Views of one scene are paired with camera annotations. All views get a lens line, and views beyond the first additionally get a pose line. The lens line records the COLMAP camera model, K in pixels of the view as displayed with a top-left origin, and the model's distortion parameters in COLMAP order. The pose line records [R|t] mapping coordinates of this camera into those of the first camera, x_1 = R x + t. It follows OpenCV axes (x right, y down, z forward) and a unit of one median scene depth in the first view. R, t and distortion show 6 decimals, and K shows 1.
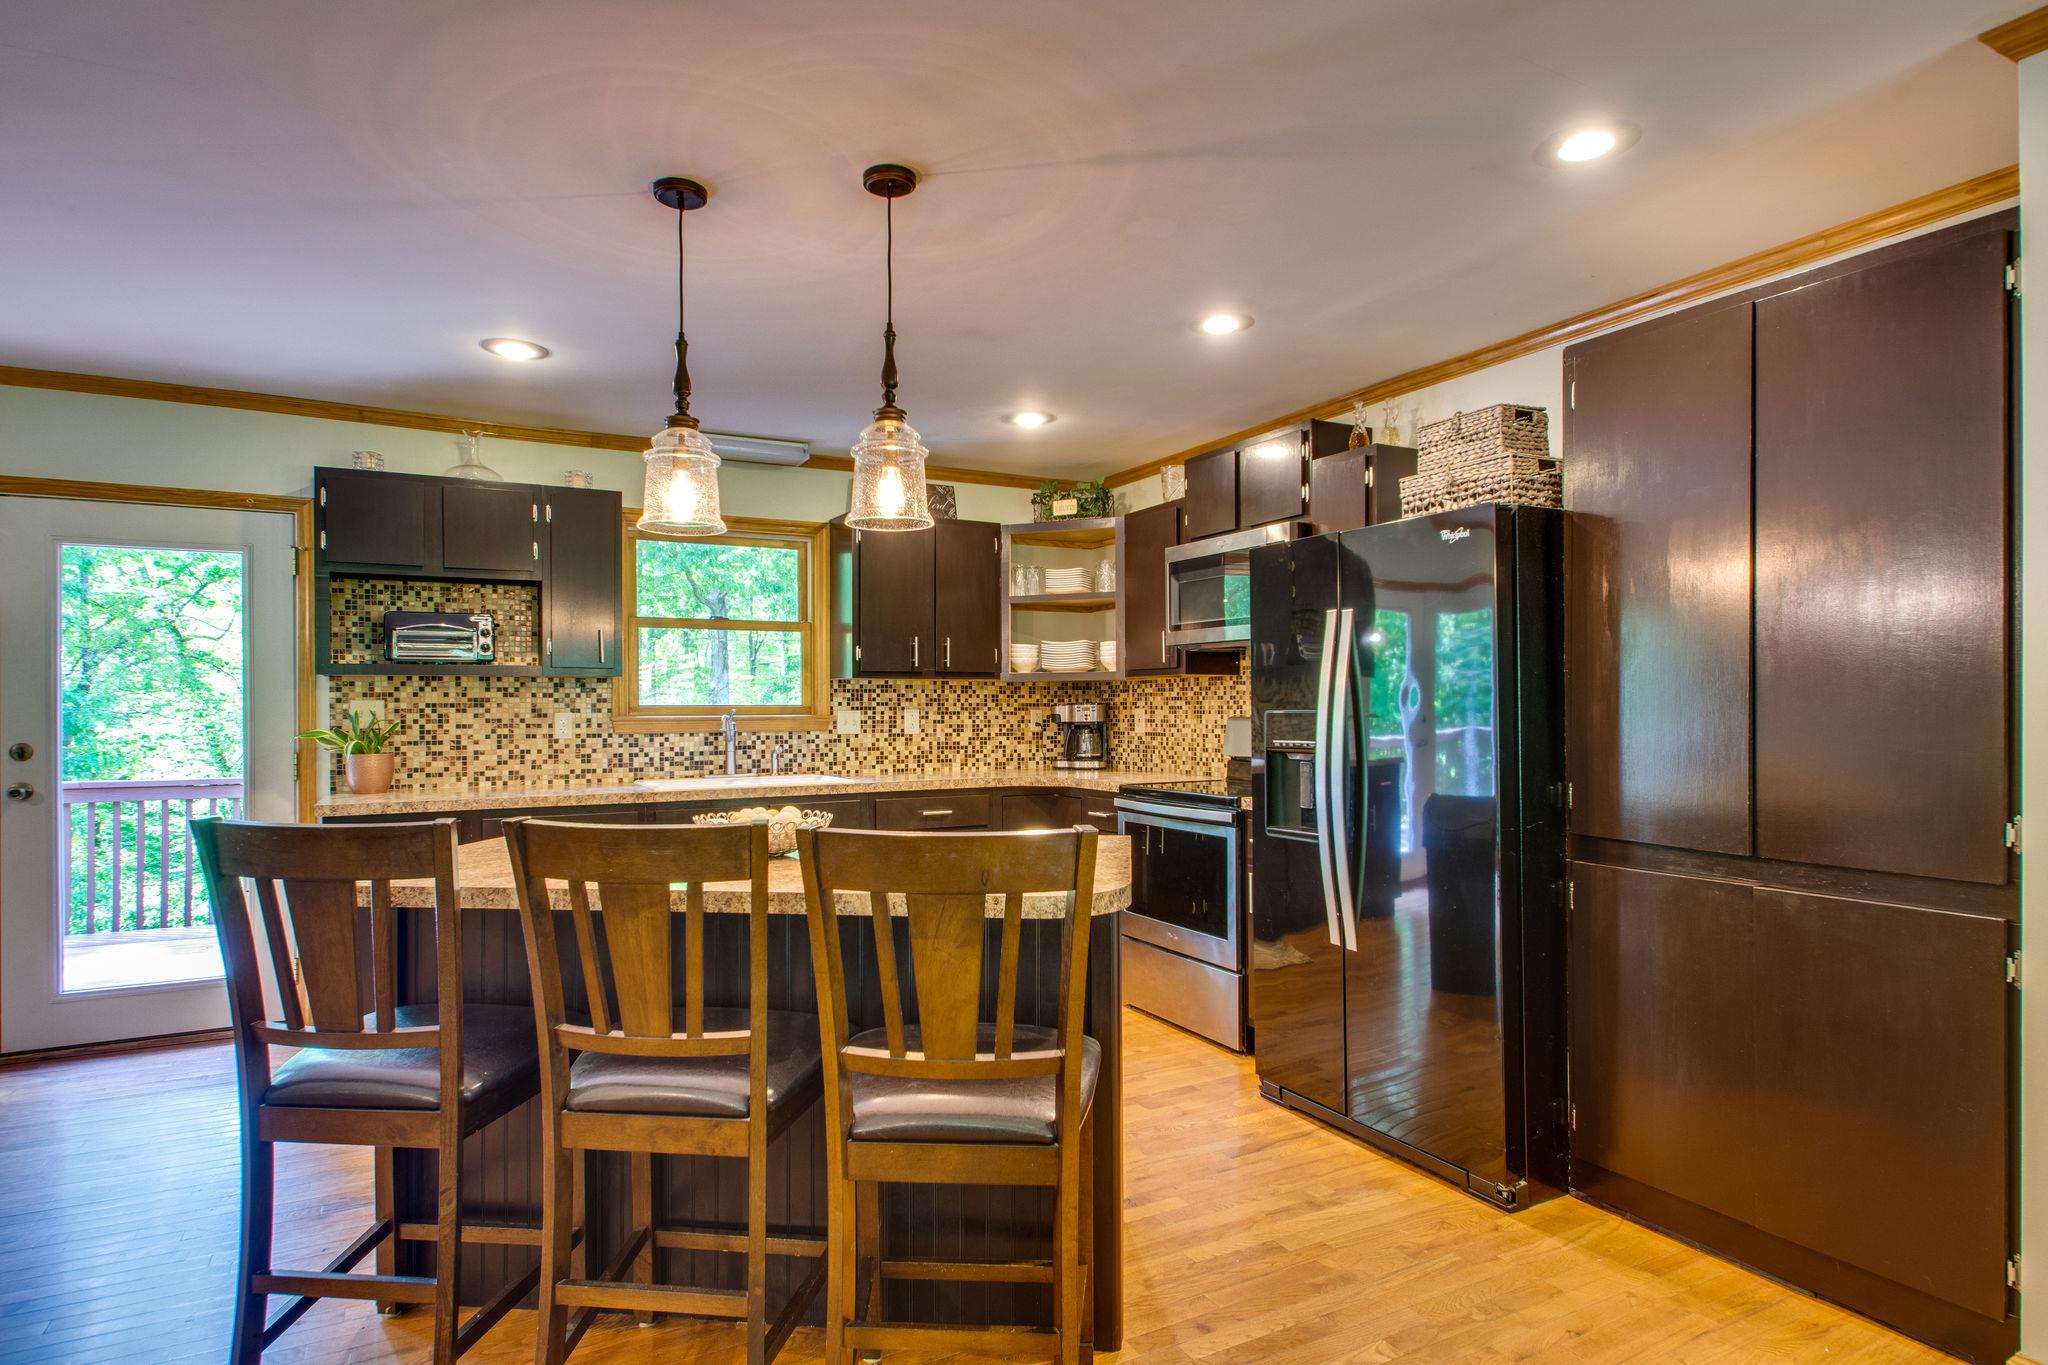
lens RADIAL K [[1029.9, 0, 976.9], [0, 1029.9, 705.6], [0, 0, 1]] dist [0.005205, 0.000017]
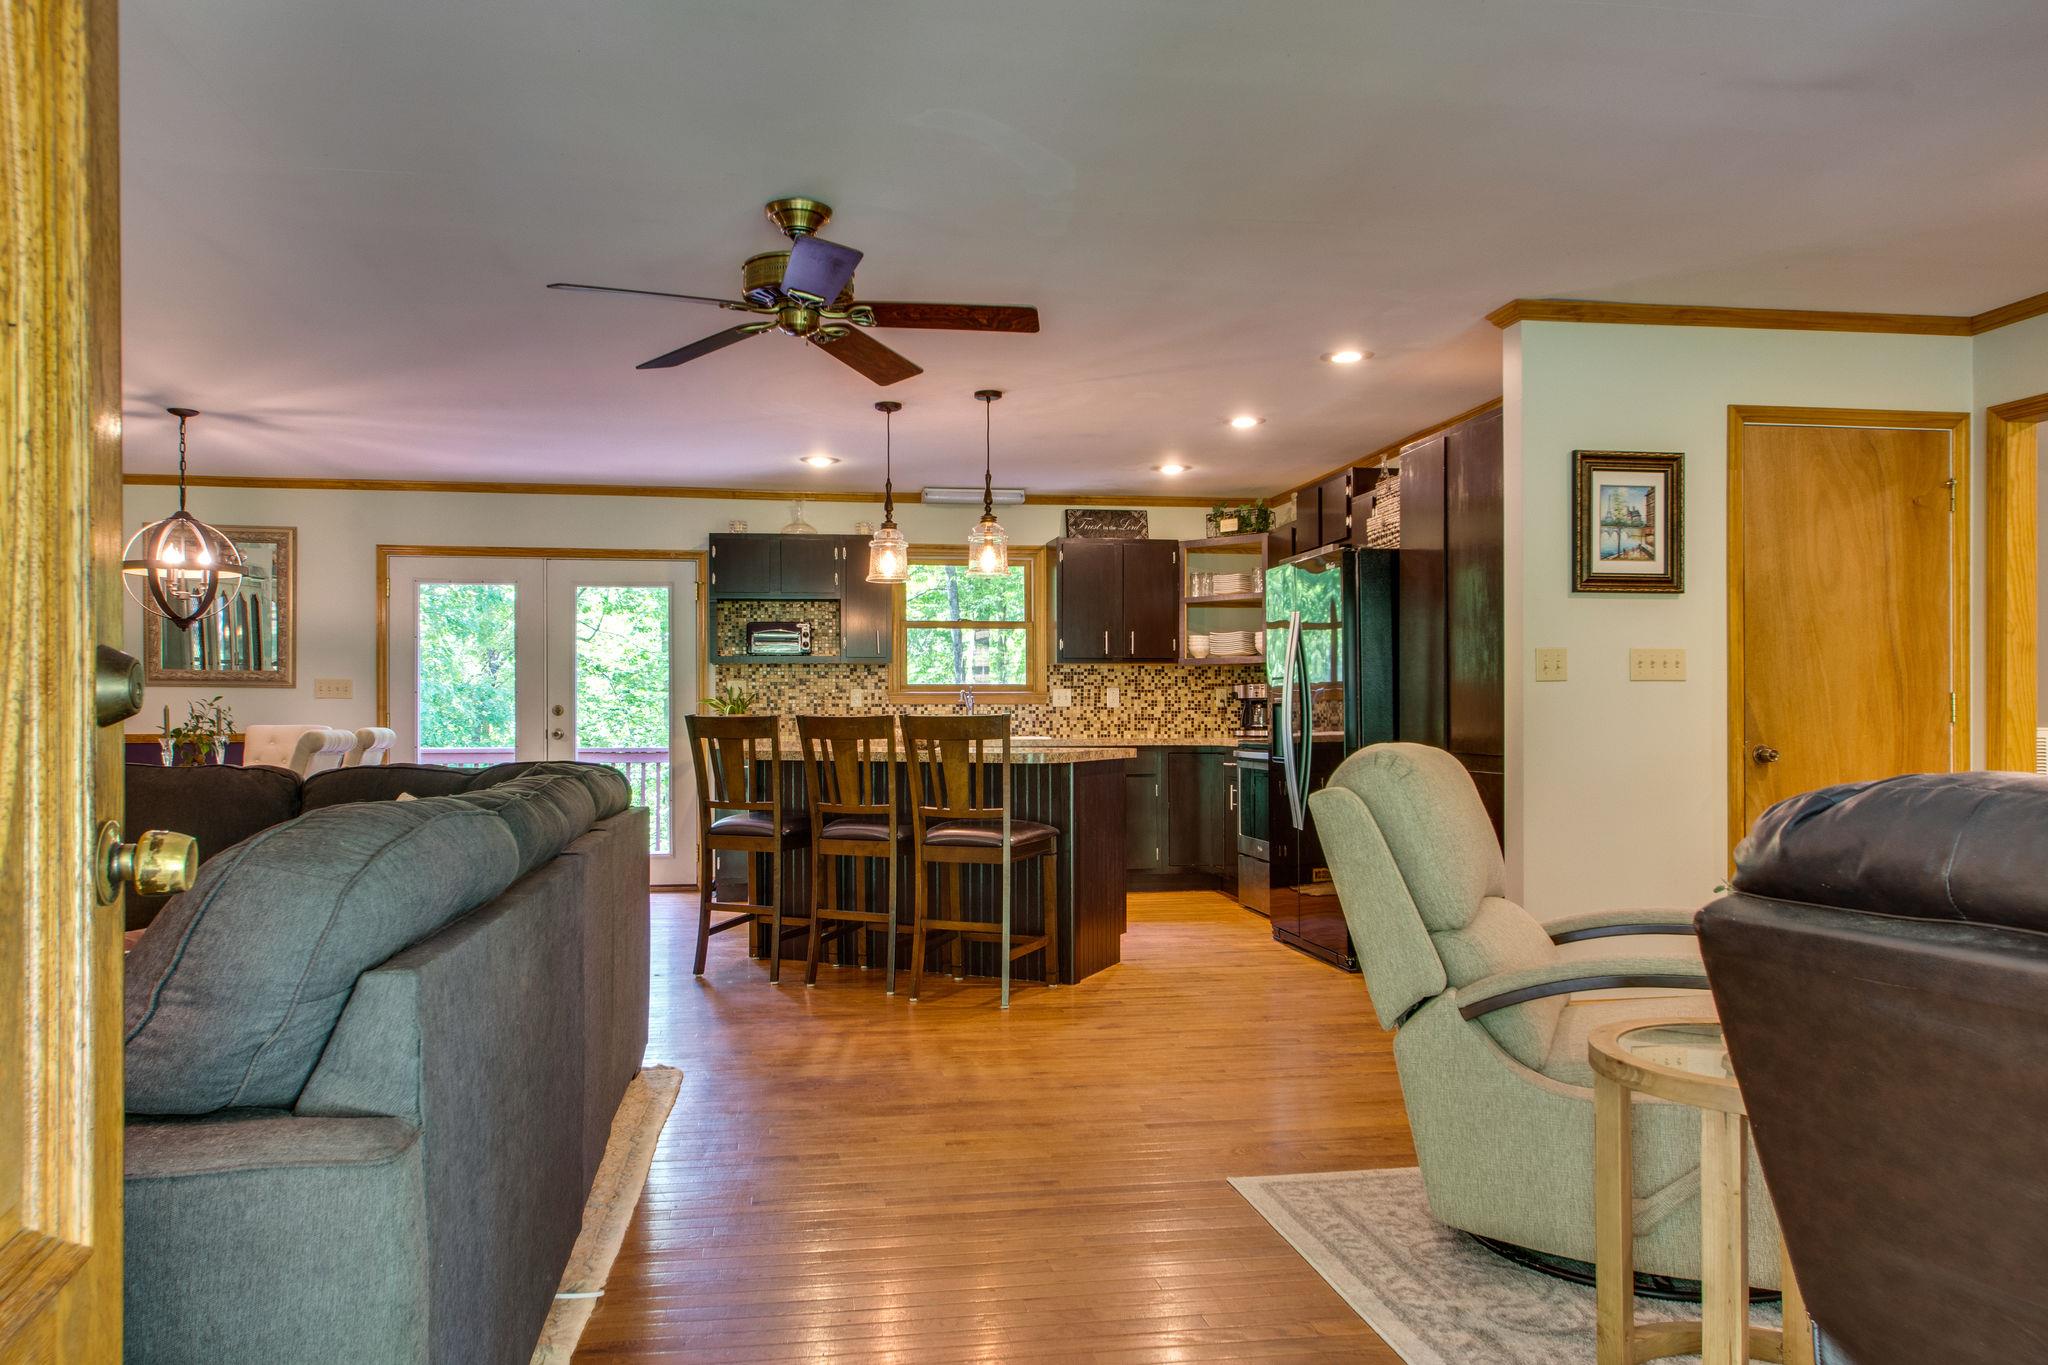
lens RADIAL K [[1487.5, 0, 1023.6], [0, 1487.5, 720.6], [0, 0, 1]] dist [0.000629, 0.001454]
pose [[0.946788, 0.002116, -0.321851, 0.471021], [-0.001589, 0.999997, 0.001899, 0.045183], [0.321854, -0.001287, 0.946789, -0.859183]]
